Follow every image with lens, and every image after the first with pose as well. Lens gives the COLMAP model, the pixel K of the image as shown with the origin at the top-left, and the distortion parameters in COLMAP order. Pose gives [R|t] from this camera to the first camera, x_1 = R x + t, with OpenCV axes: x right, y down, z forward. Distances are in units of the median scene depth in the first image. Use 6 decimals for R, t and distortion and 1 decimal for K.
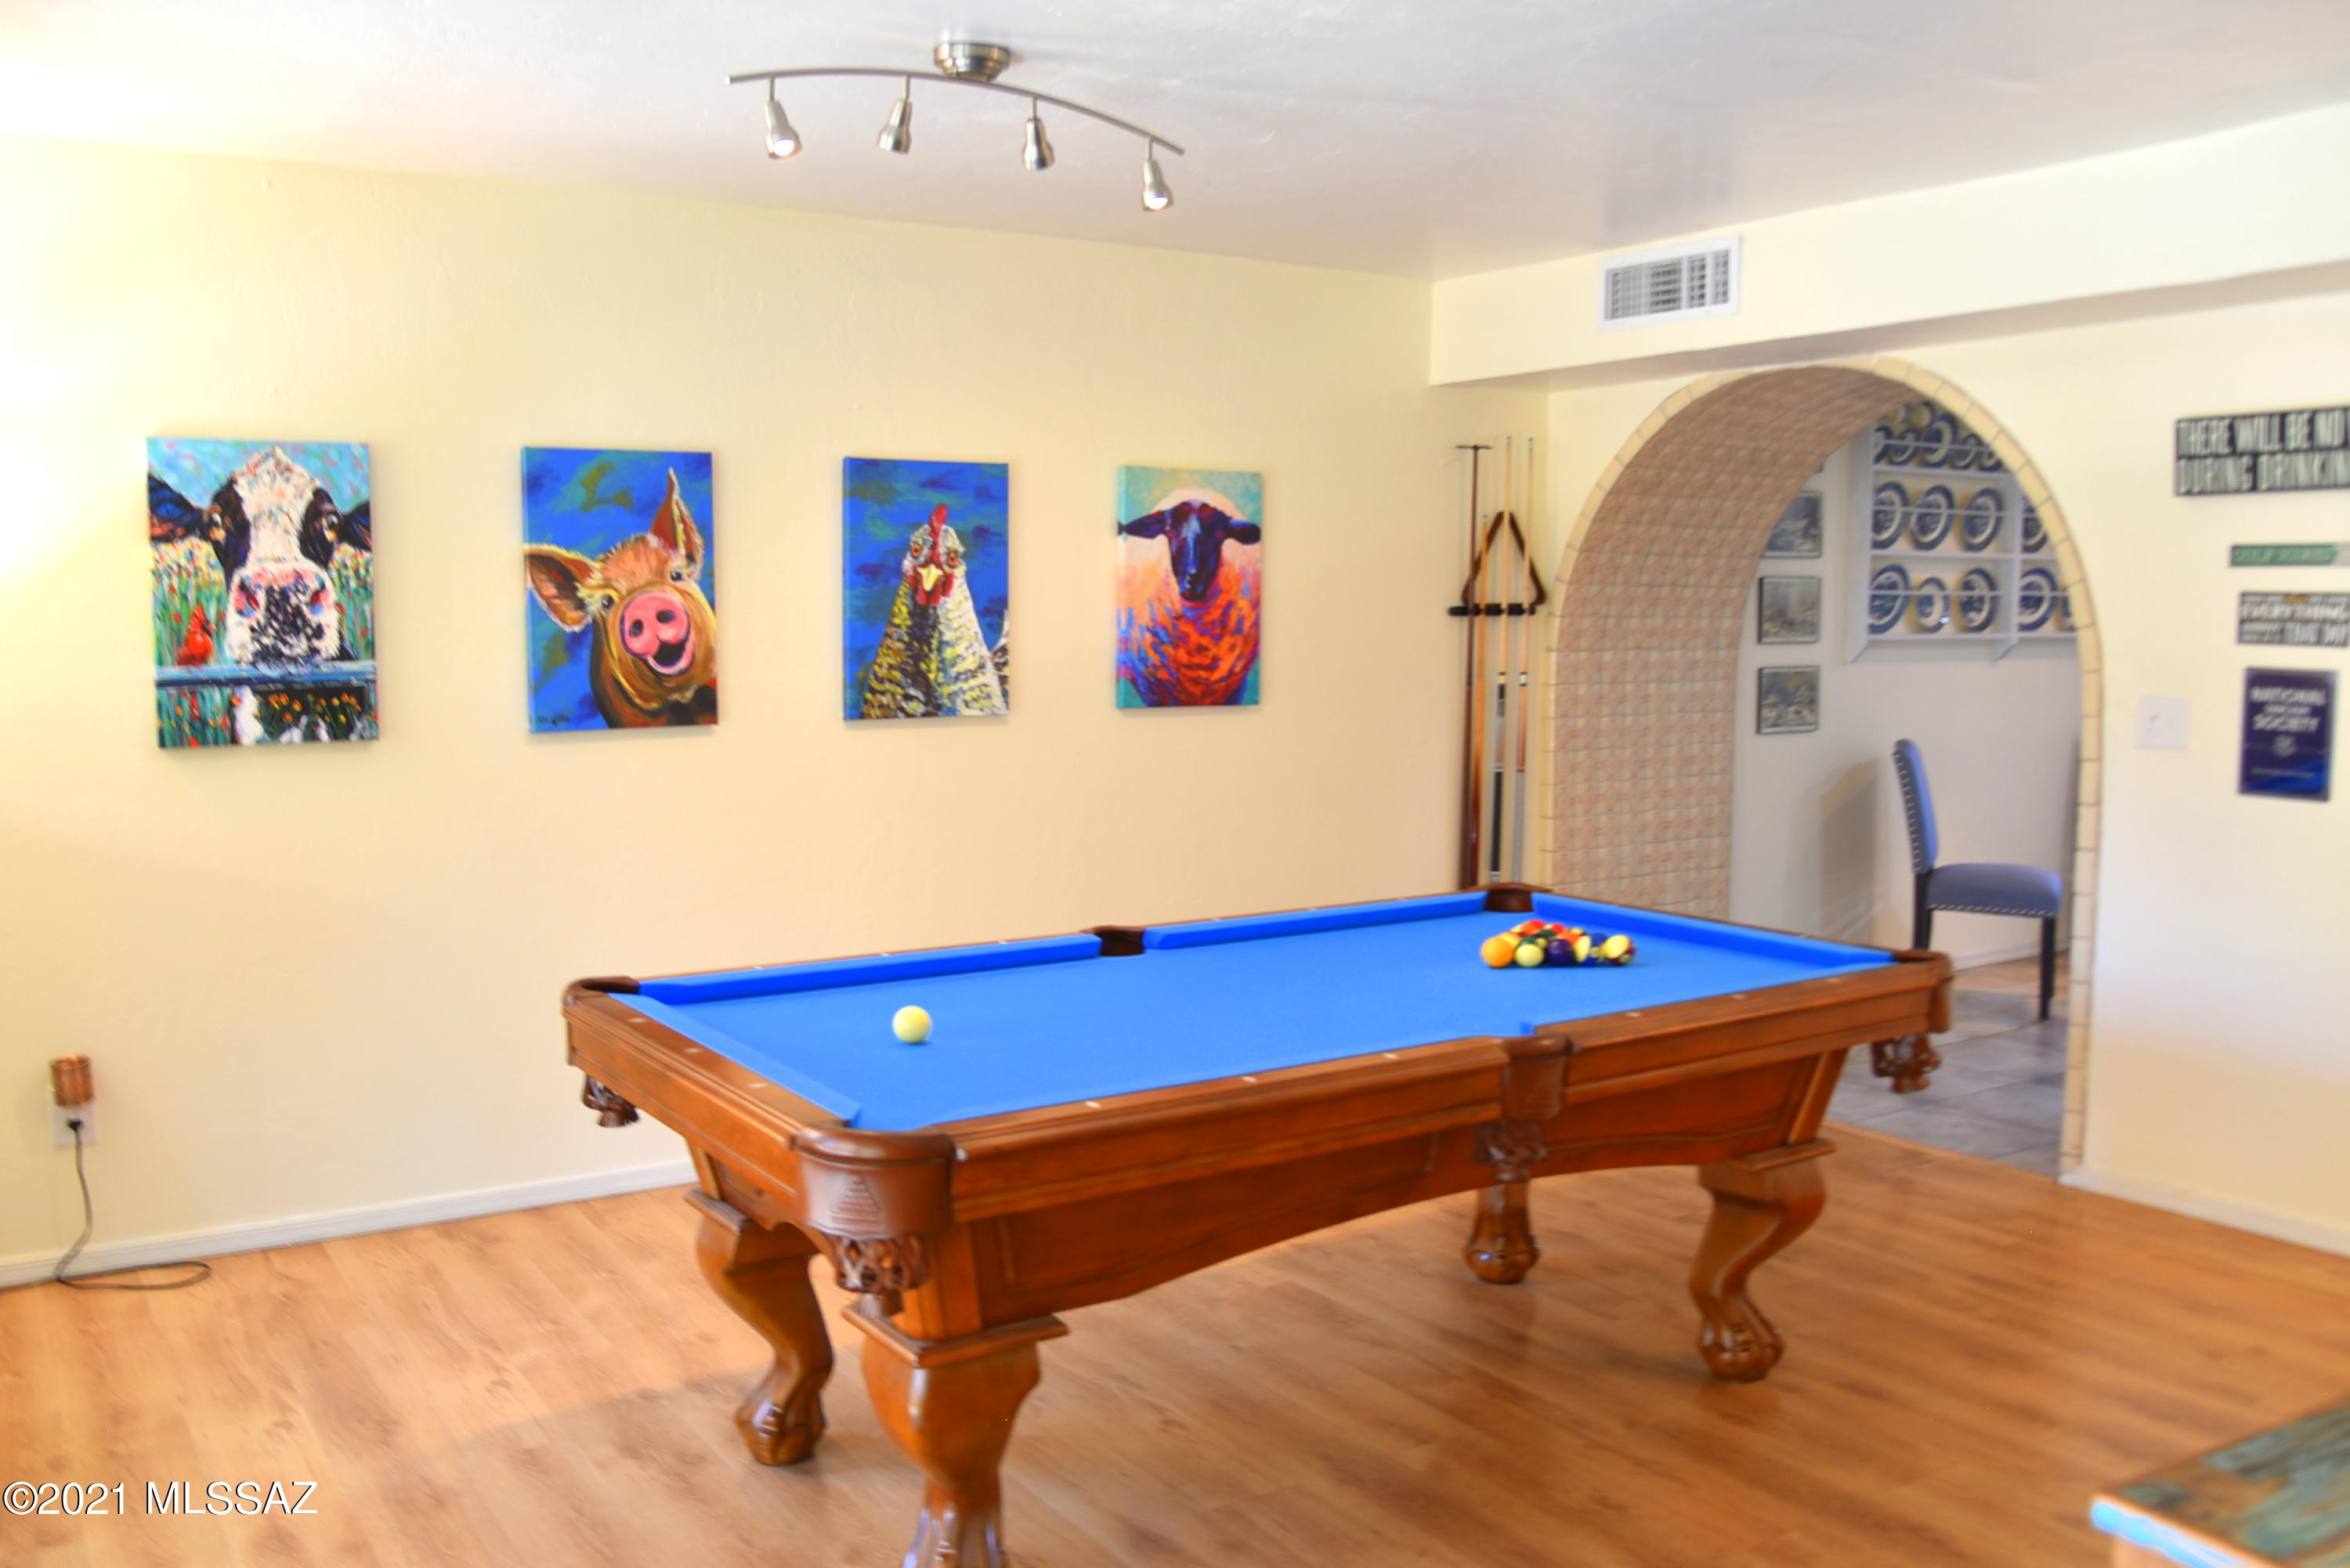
lens RADIAL K [[1966.9, 0, 1168.0], [0, 1966.9, 794.2], [0, 0, 1]] dist [-0.116354, 0.072645]
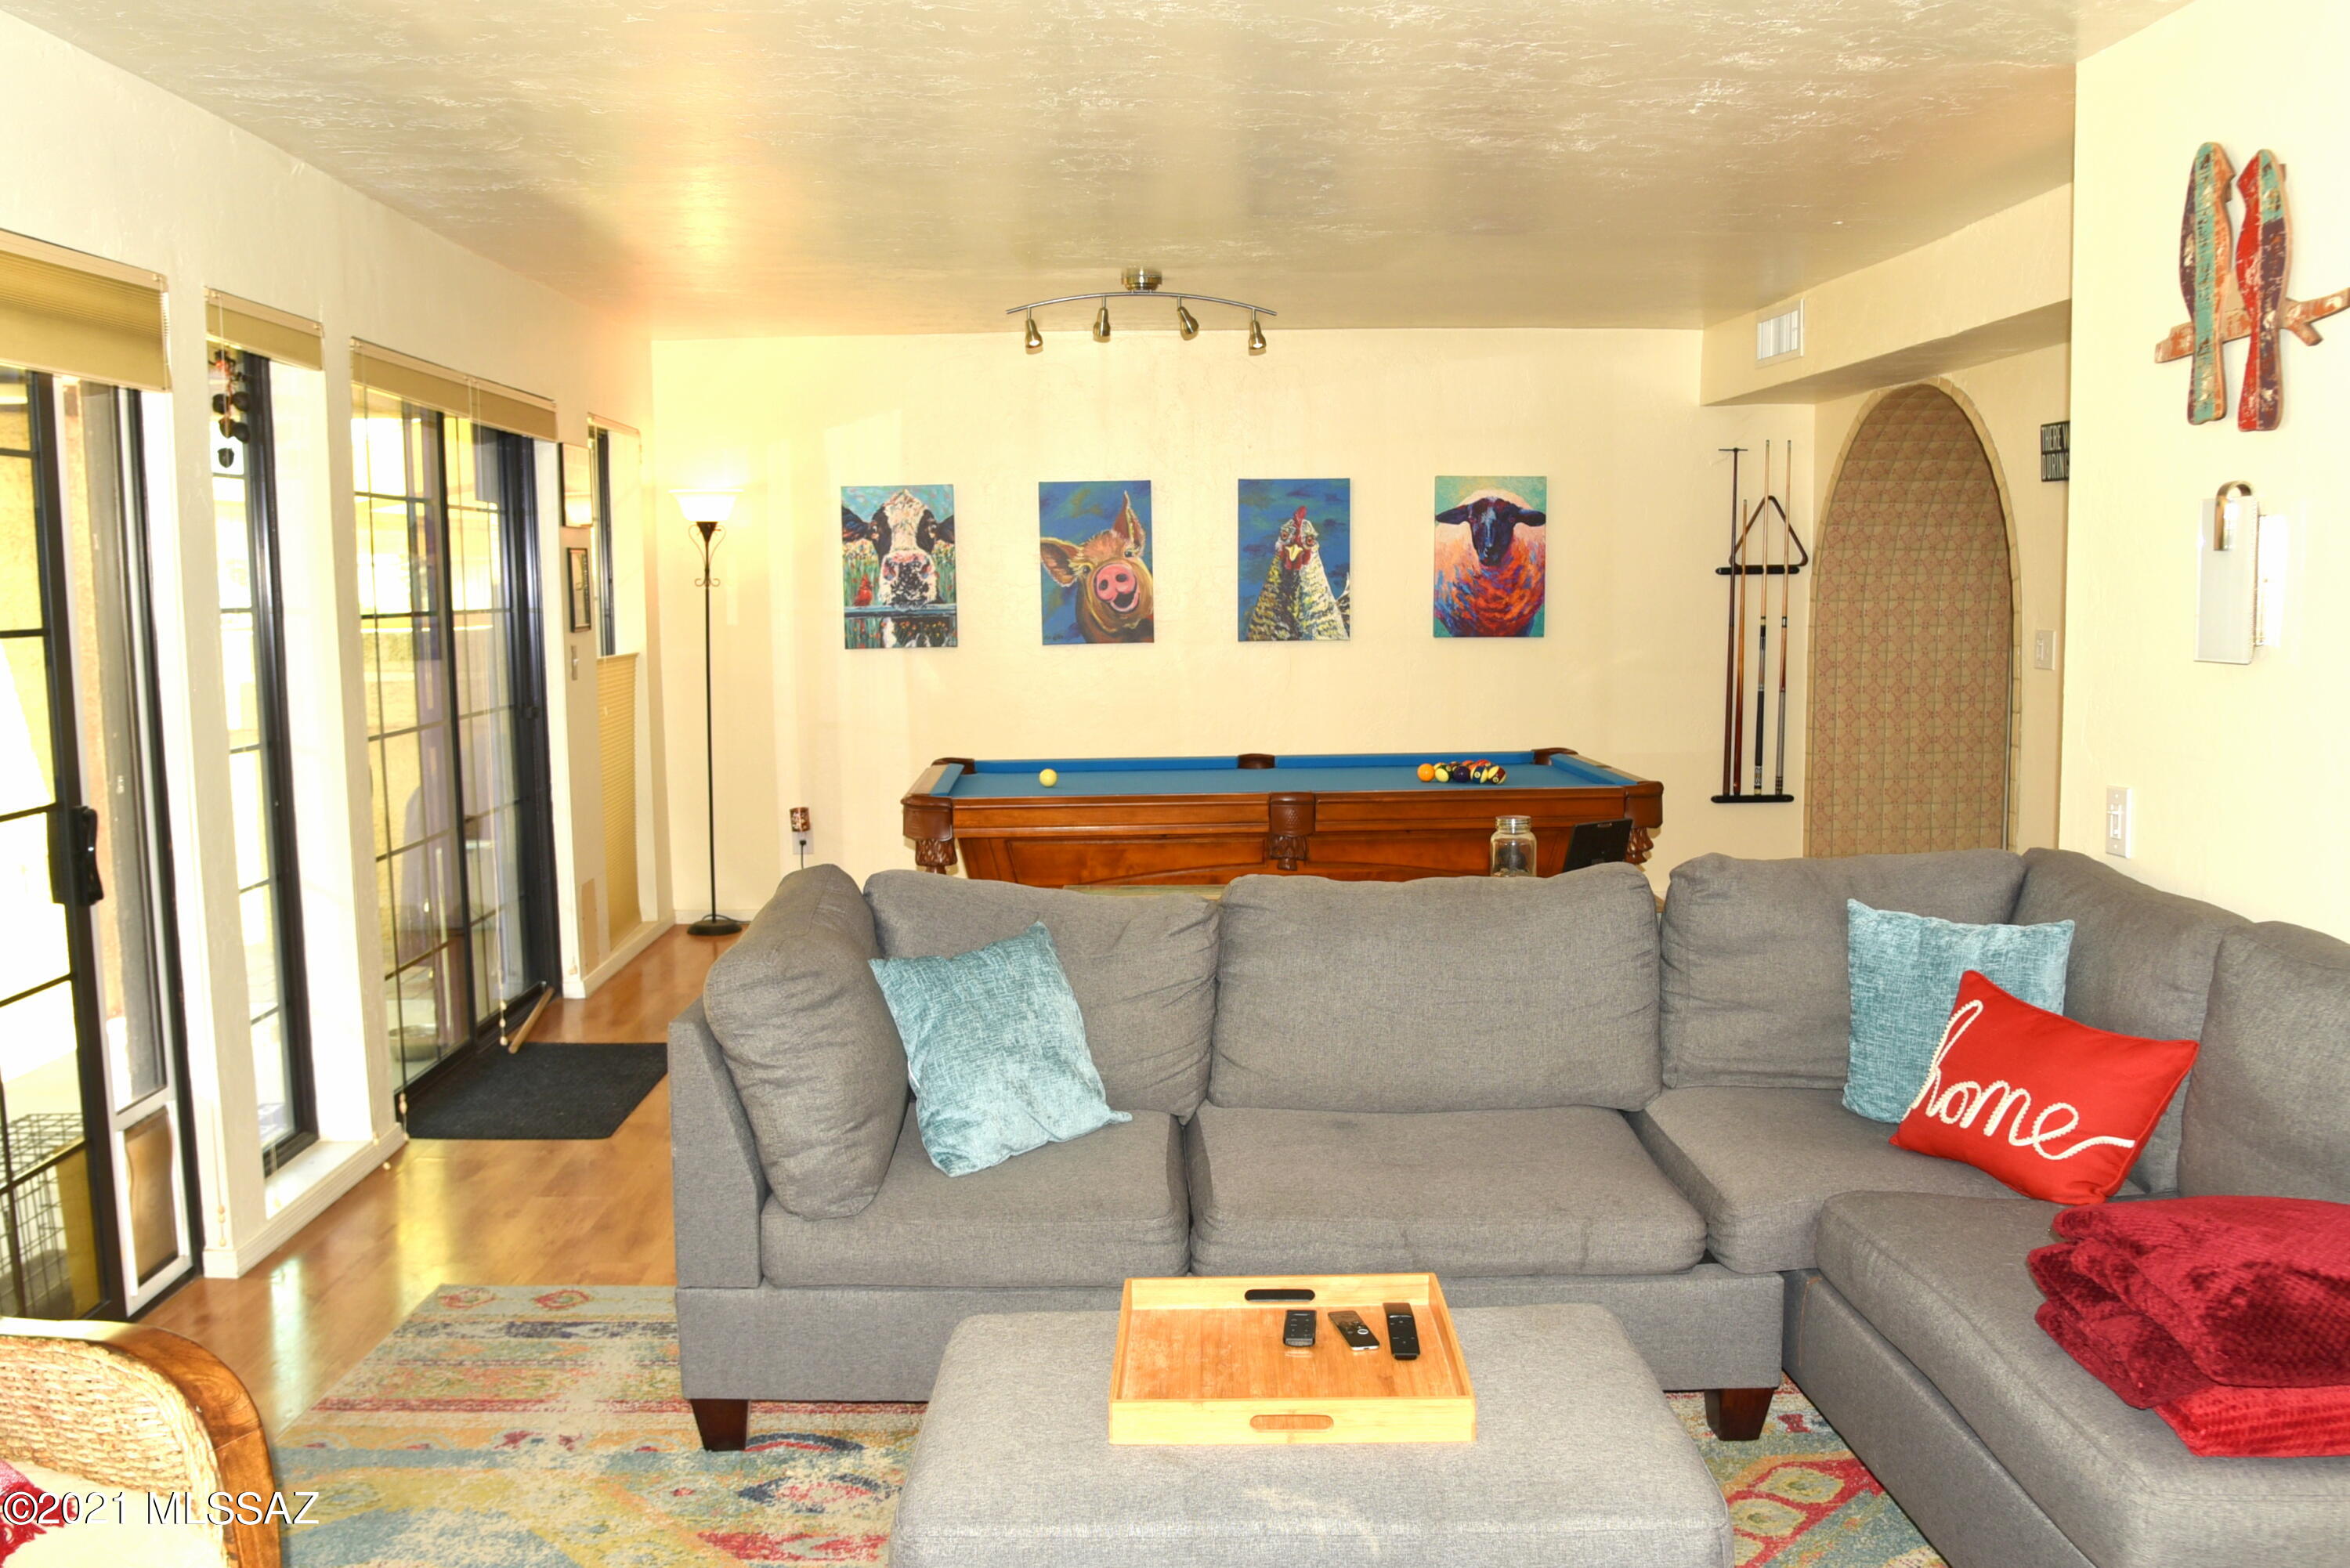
lens RADIAL K [[1966.9, 0, 1168.0], [0, 1966.9, 794.2], [0, 0, 1]] dist [-0.116354, 0.072645]
pose [[0.856972, 0.051942, -0.512739, 0.624015], [-0.037276, 0.998549, 0.038855, 0.027336], [0.514014, -0.014185, 0.857665, -0.424847]]
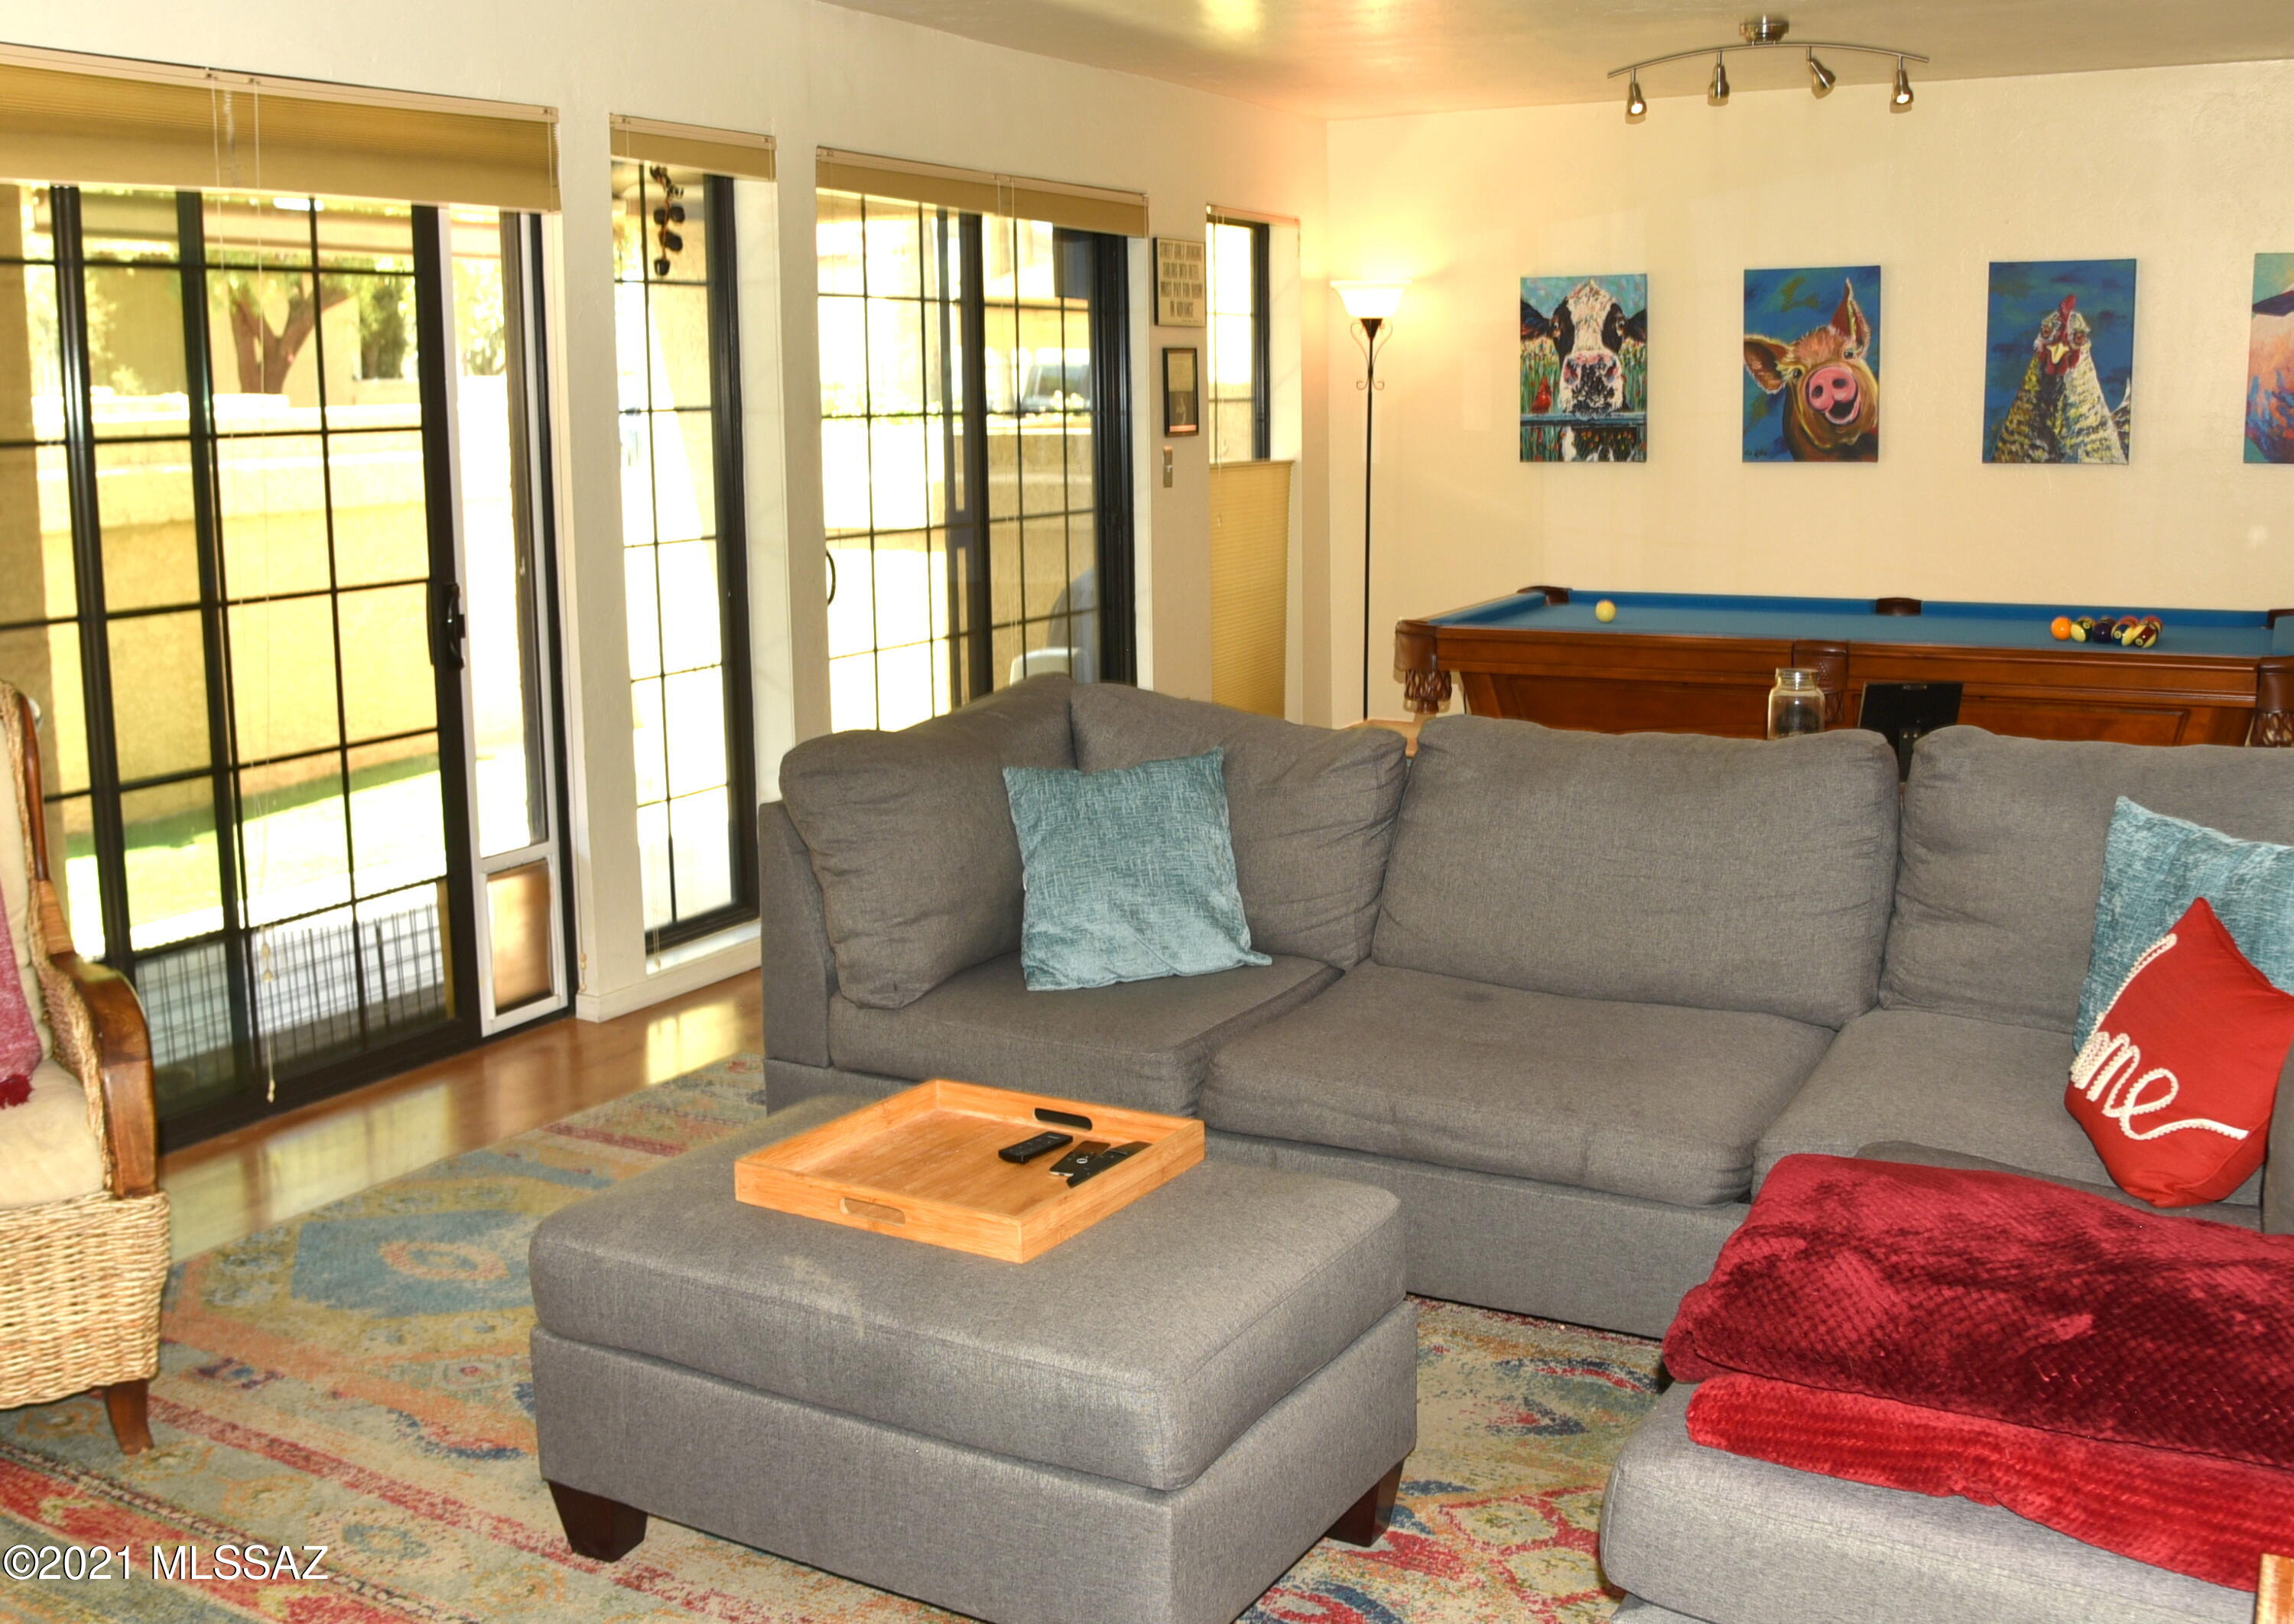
lens RADIAL K [[2307.6, 0, 1110.0], [0, 2307.6, 723.4], [0, 0, 1]] dist [-0.123328, 0.095899]
pose [[0.481635, 0.122544, -0.867762, 0.894418], [-0.063889, 0.992450, 0.104692, 0.014279], [0.874040, 0.005017, 0.485828, -0.252211]]
